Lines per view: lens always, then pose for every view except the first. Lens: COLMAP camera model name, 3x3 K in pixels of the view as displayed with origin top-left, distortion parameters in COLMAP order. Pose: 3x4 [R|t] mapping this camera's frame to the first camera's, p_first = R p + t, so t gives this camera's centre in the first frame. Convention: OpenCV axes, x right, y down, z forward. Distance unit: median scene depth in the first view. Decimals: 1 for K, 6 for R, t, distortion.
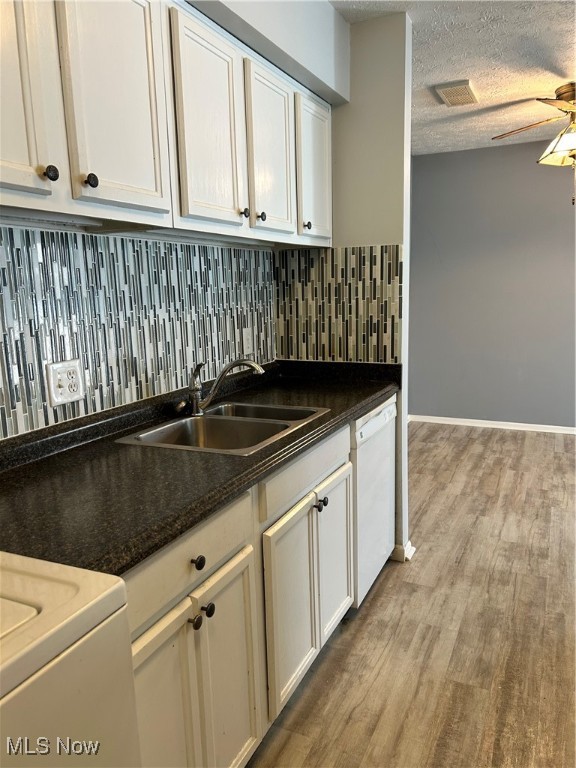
lens RADIAL K [[576.5, 0, 287.1], [0, 576.5, 389.3], [0, 0, 1]] dist [0.061809, -0.066580]
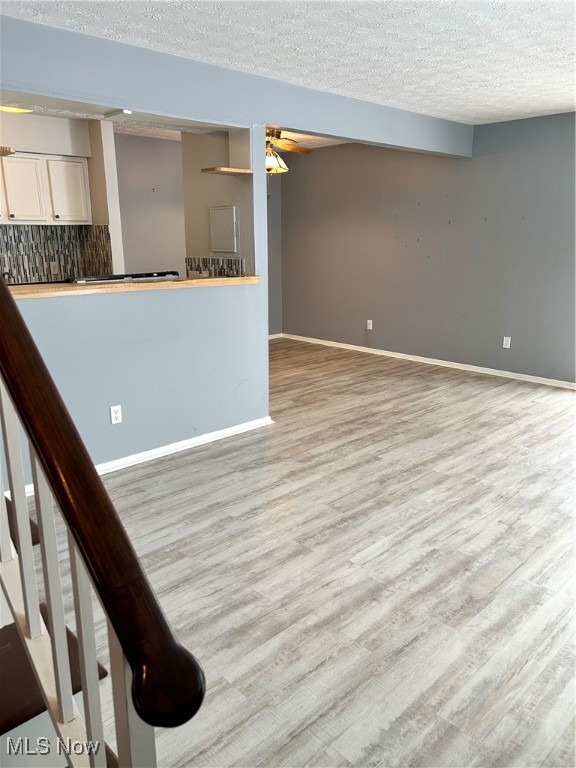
lens RADIAL K [[576.5, 0, 280.5], [0, 576.5, 385.9], [0, 0, 1]] dist [0.061809, -0.066580]
pose [[0.933669, 0.109746, -0.340906, 1.702333], [-0.080921, 0.991921, 0.097699, 0.083705], [0.348874, -0.063632, 0.935007, -0.881383]]
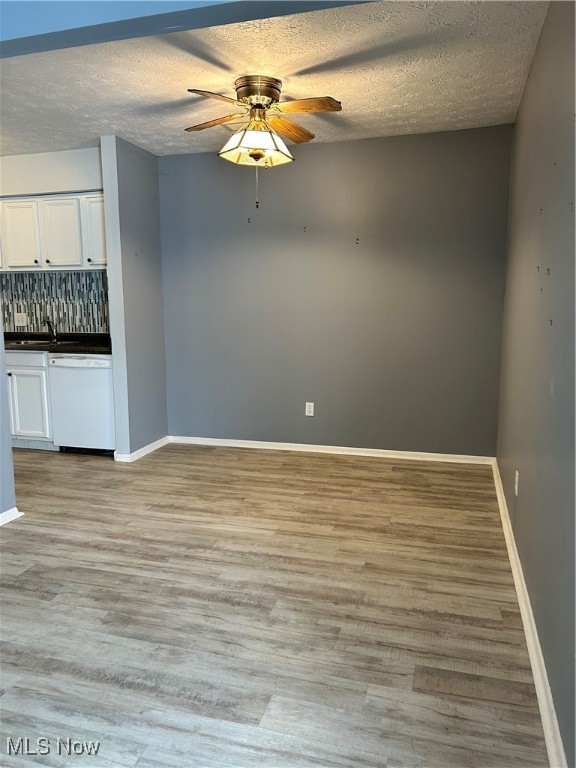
lens RADIAL K [[576.5, 0, 279.7], [0, 576.5, 383.0], [0, 0, 1]] dist [0.061809, -0.066580]
pose [[0.142778, 0.164764, -0.975944, 2.151875], [-0.173315, 0.974973, 0.139244, -0.260650], [0.974462, 0.149265, 0.167761, 1.354912]]
